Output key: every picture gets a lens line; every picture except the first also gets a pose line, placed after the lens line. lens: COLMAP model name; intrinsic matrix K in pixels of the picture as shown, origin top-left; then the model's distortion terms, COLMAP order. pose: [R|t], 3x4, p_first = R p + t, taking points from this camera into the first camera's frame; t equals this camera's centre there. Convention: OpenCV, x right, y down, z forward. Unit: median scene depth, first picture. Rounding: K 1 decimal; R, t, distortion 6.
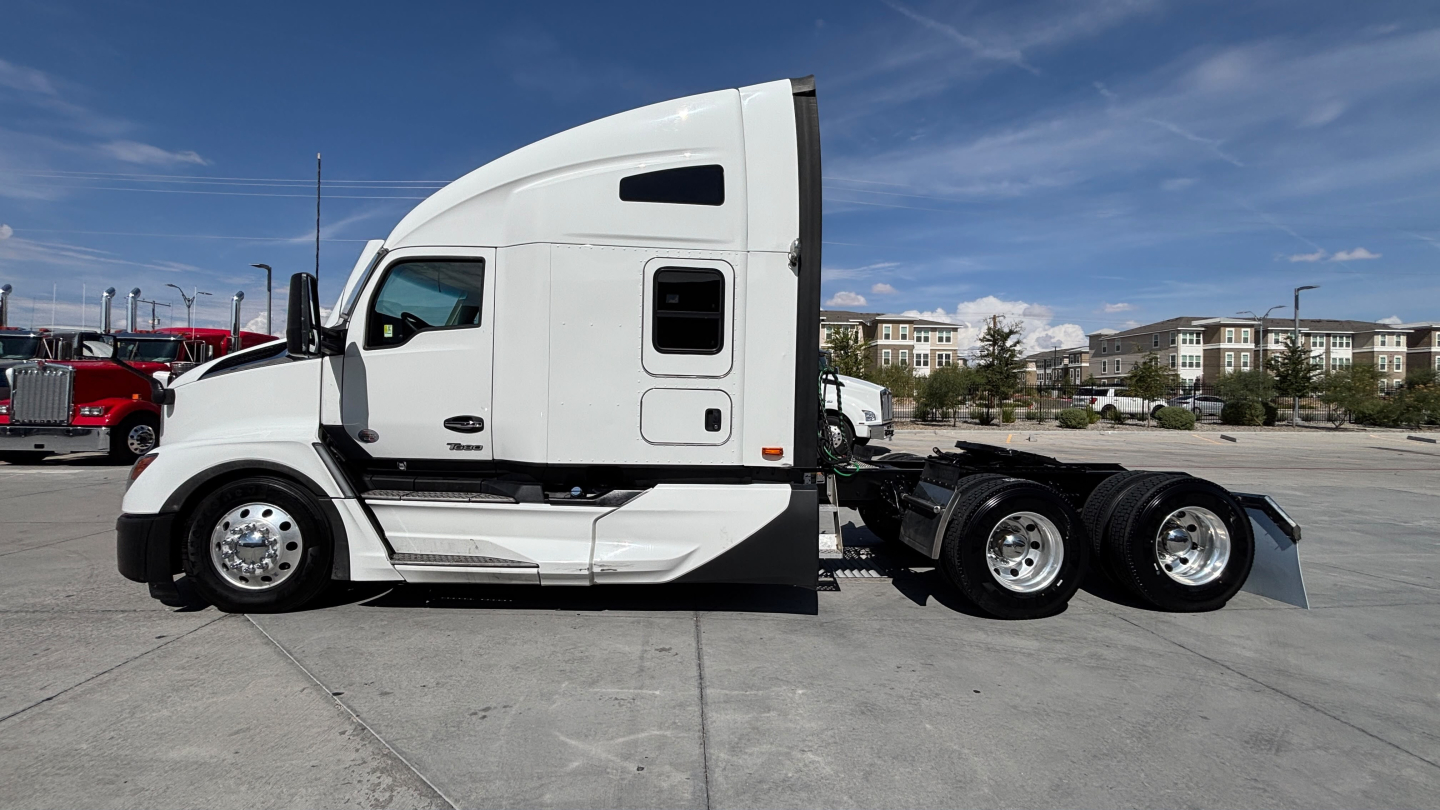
lens RADIAL K [[631.0, 0, 720.0], [0, 631.0, 405.0], [0, 0, 1]] dist [0.017909, -0.012078]
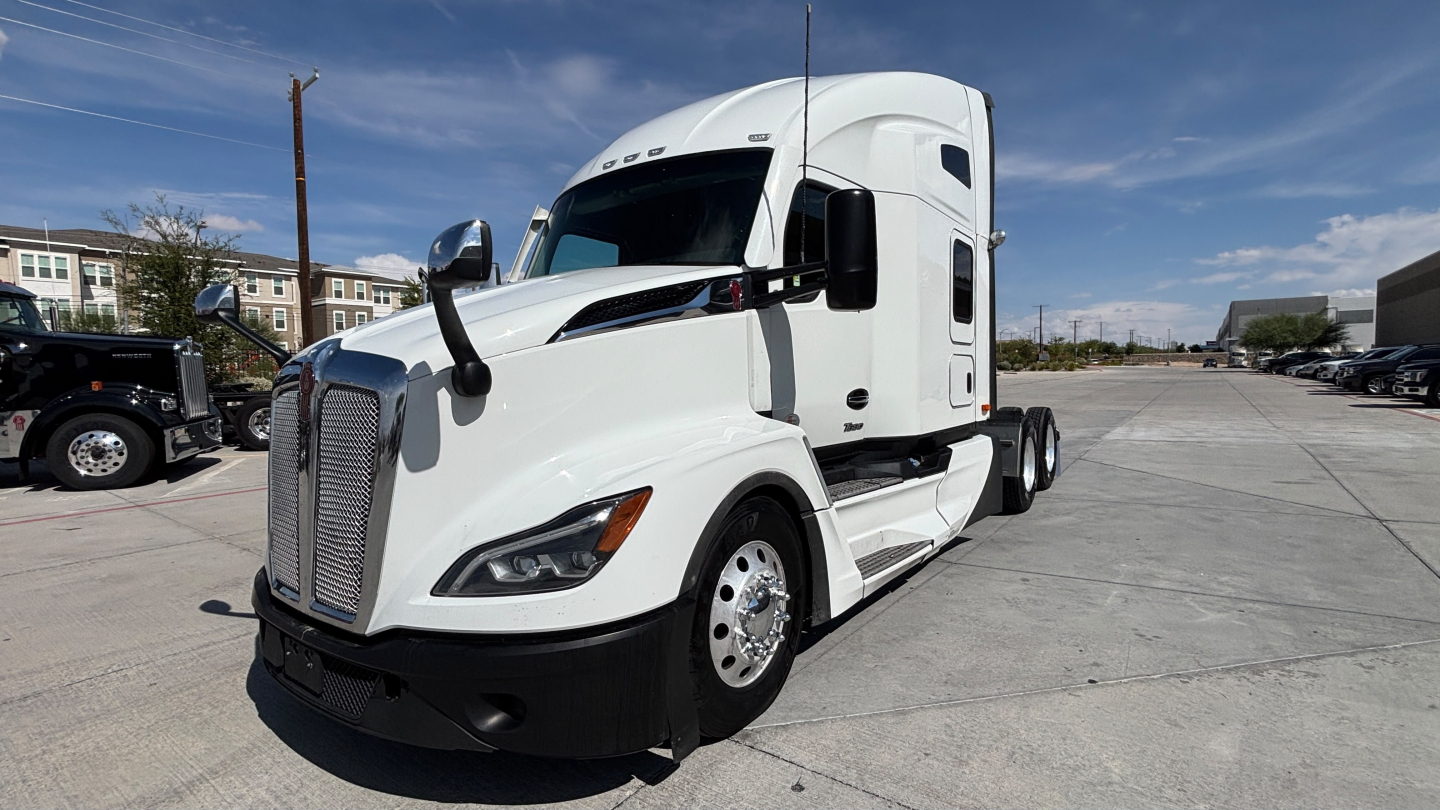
lens RADIAL K [[709.4, 0, 720.0], [0, 709.4, 405.0], [0, 0, 1]] dist [-0.004764, -0.000493]
pose [[0.593440, -0.062970, 0.802411, -0.175973], [0.032014, 0.997993, 0.054641, -0.002570], [-0.804241, -0.006738, 0.594265, 0.083159]]
